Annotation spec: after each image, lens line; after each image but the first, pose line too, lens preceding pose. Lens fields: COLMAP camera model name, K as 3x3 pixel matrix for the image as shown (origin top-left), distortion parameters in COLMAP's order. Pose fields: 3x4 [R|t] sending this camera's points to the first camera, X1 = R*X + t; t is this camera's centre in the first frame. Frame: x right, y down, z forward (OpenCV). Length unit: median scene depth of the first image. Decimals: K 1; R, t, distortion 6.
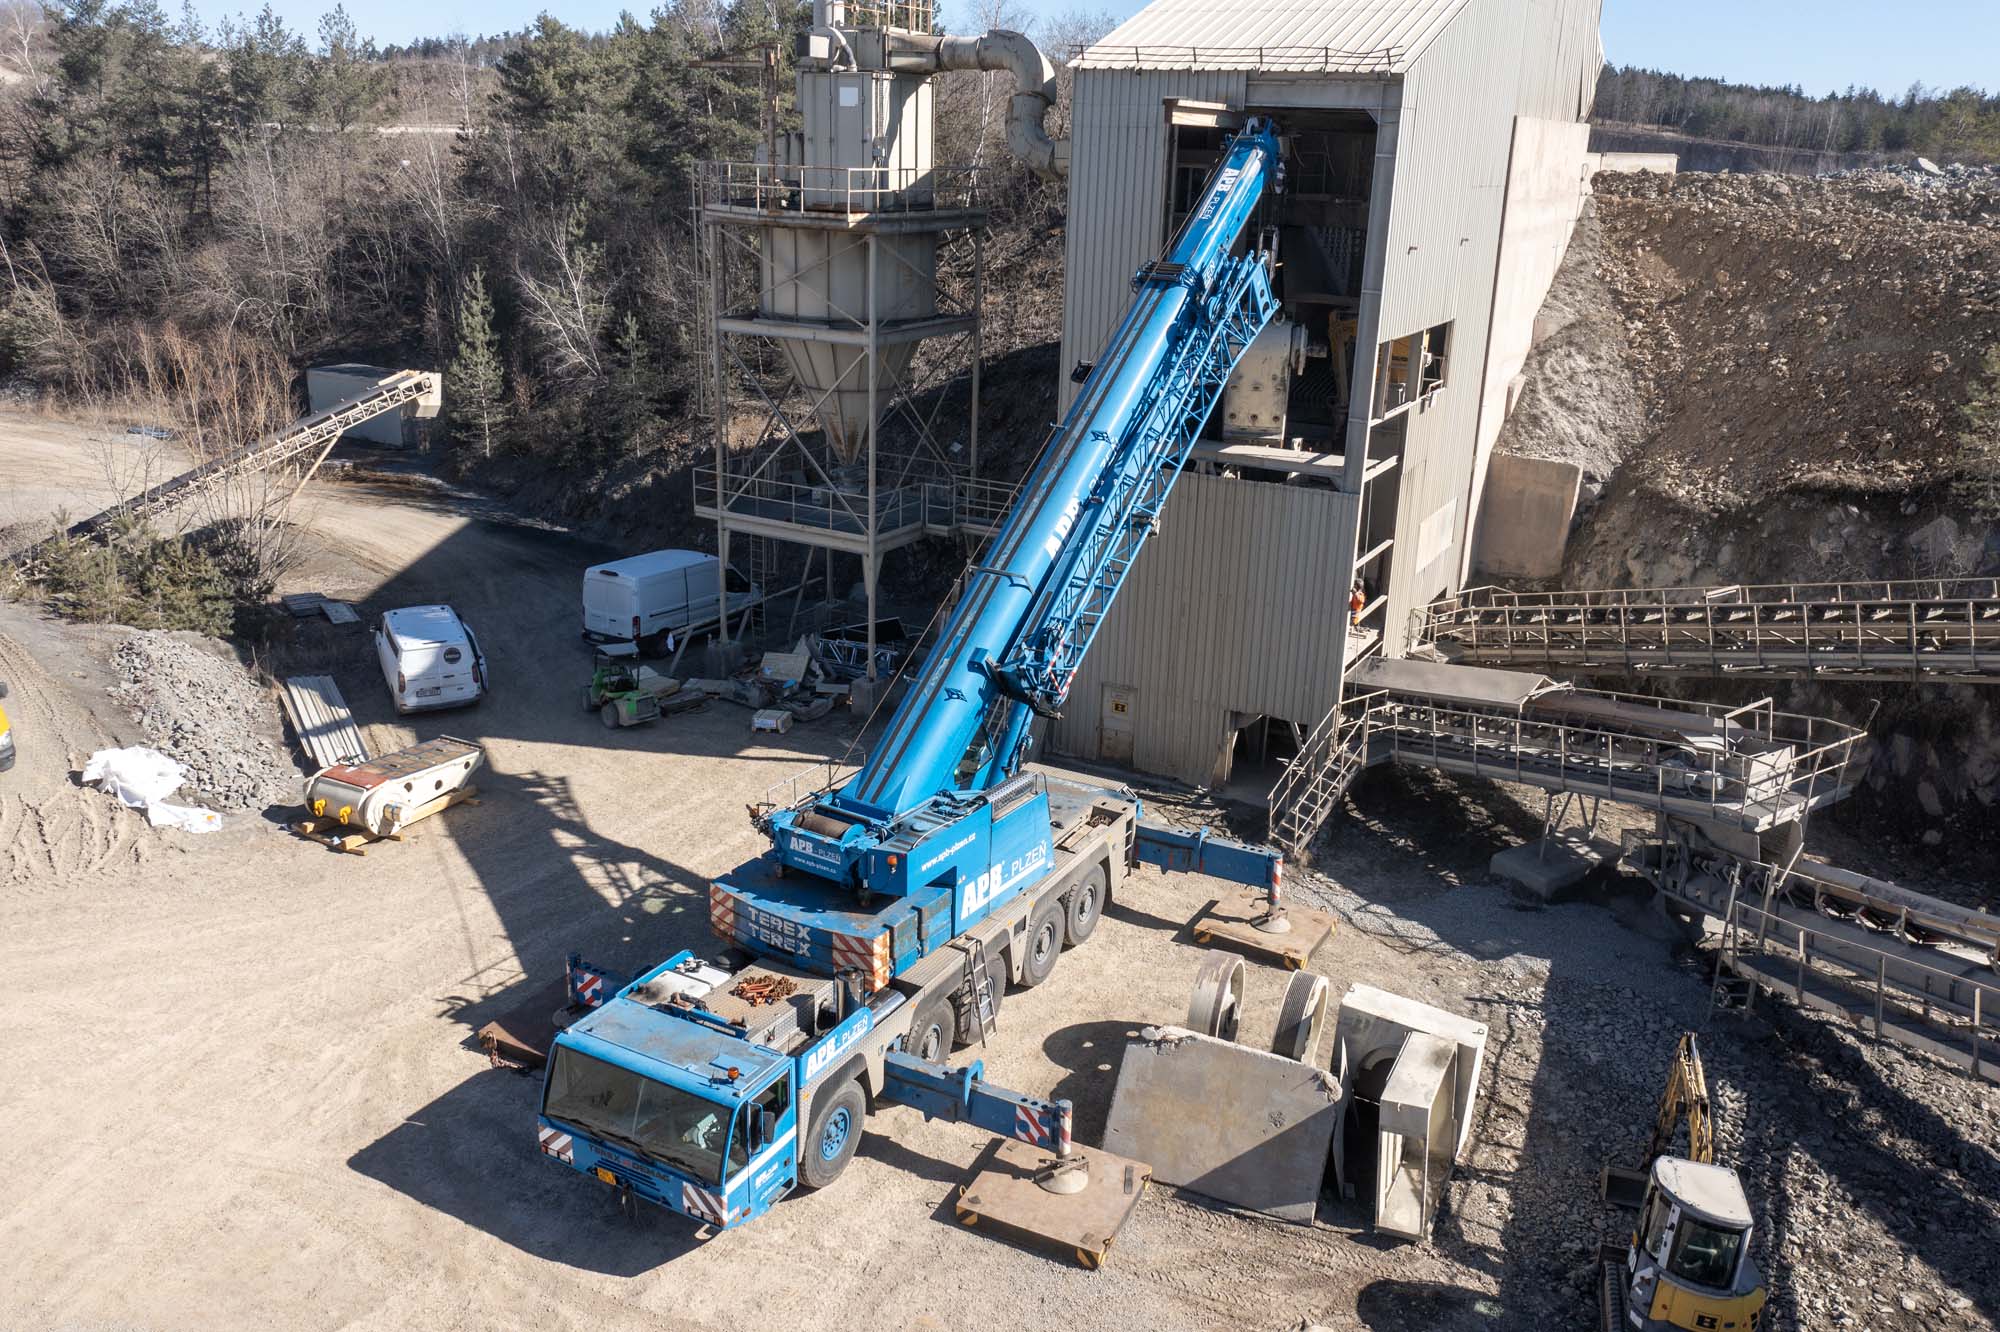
lens RADIAL K [[1584.4, 0, 1000.0], [0, 1584.4, 666.0], [0, 0, 1]] dist [-0.020085, 0.004008]
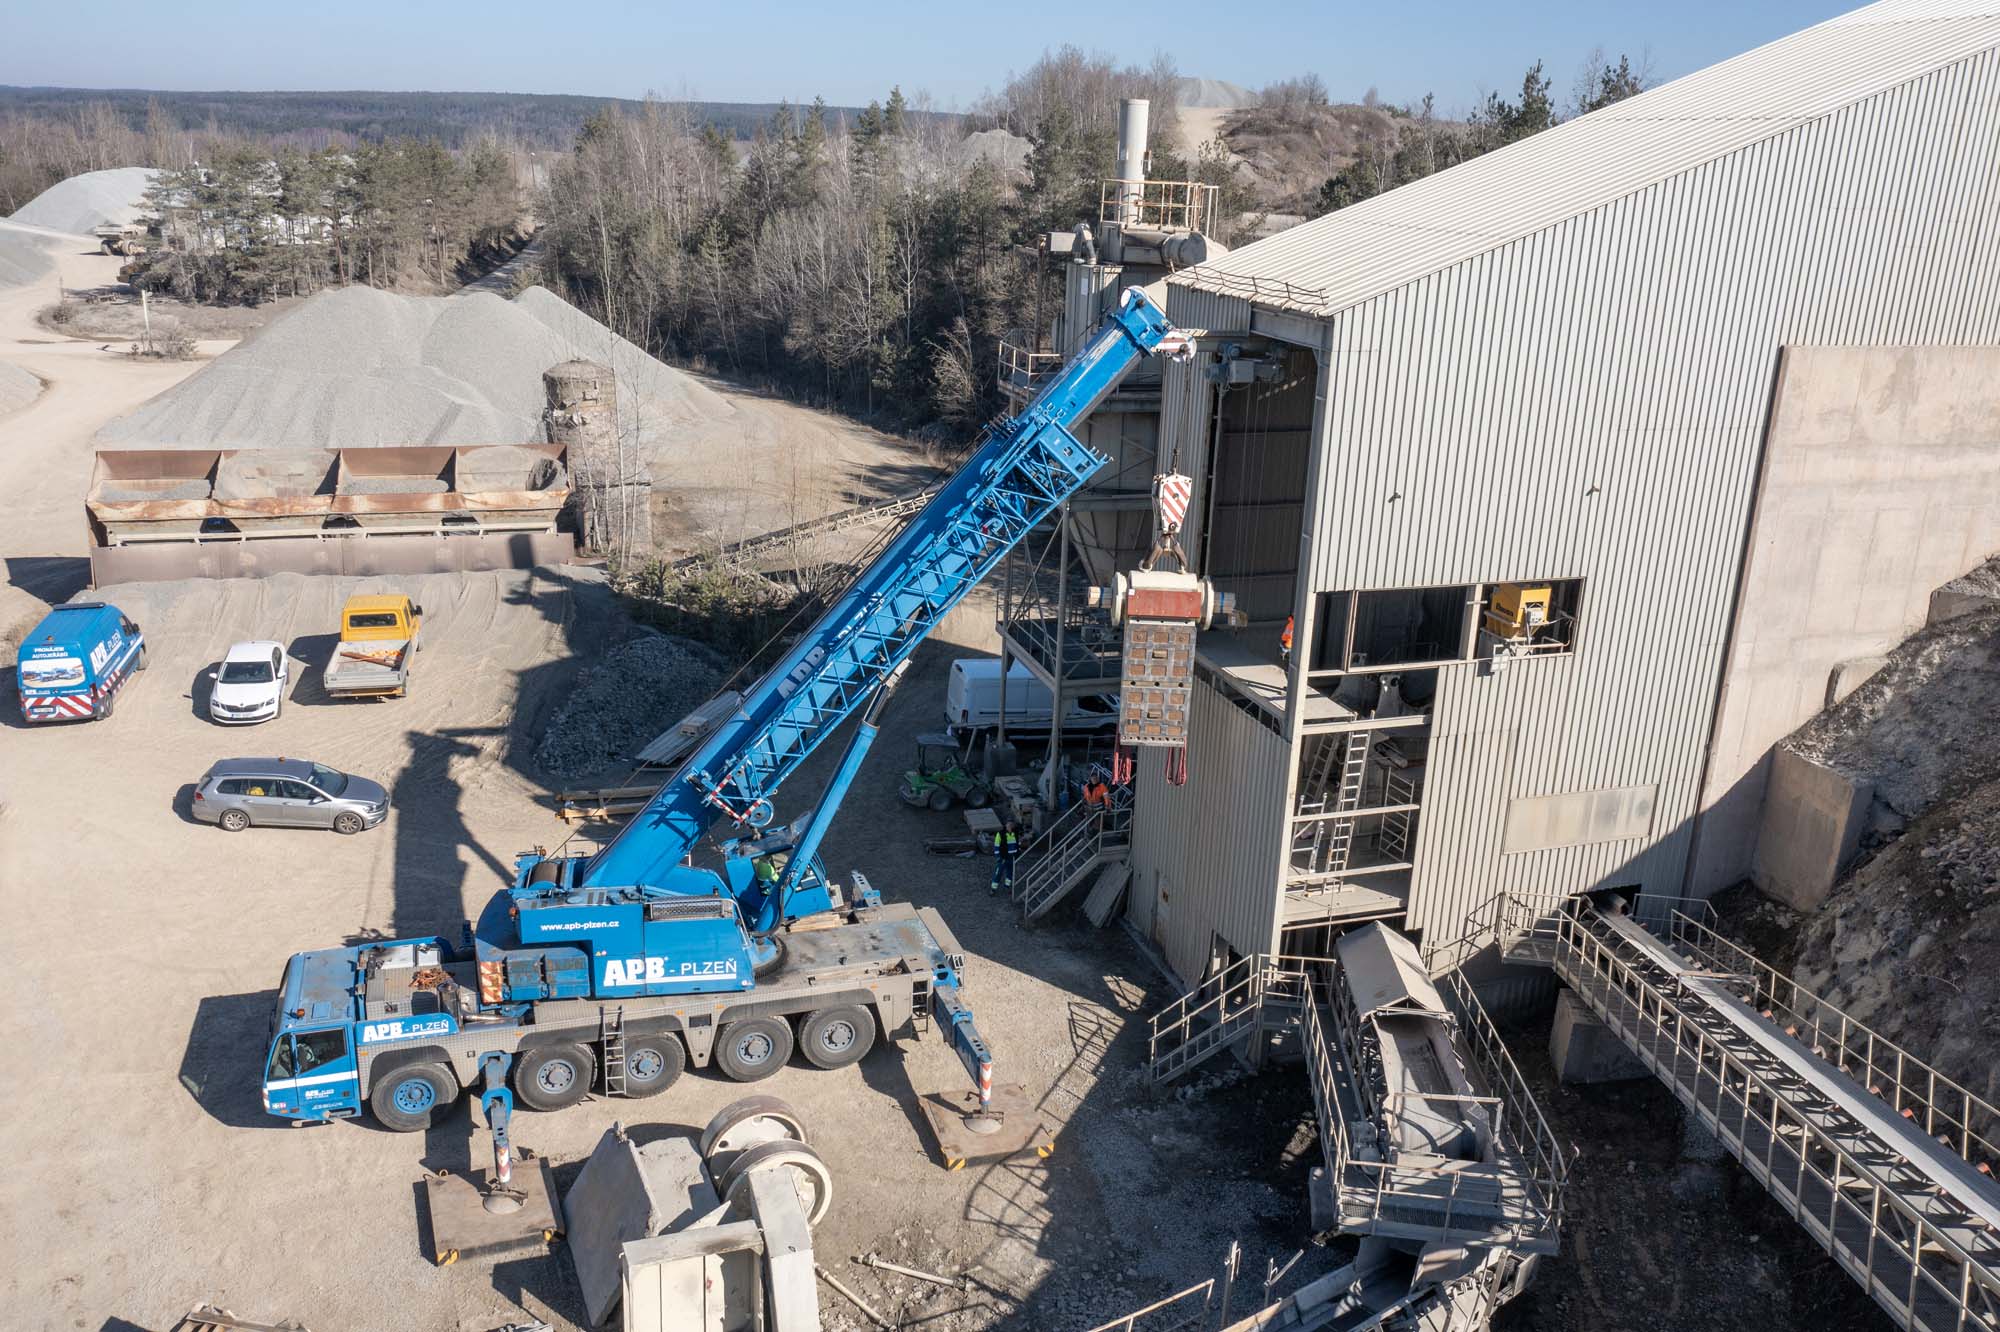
lens RADIAL K [[1587.6, 0, 1000.0], [0, 1587.6, 666.0], [0, 0, 1]] dist [-0.019499, 0.006894]
pose [[0.735352, 0.207254, -0.645216, 0.667929], [-0.229960, 0.971909, 0.050109, -0.153974], [0.637477, 0.111526, 0.762355, 0.156728]]
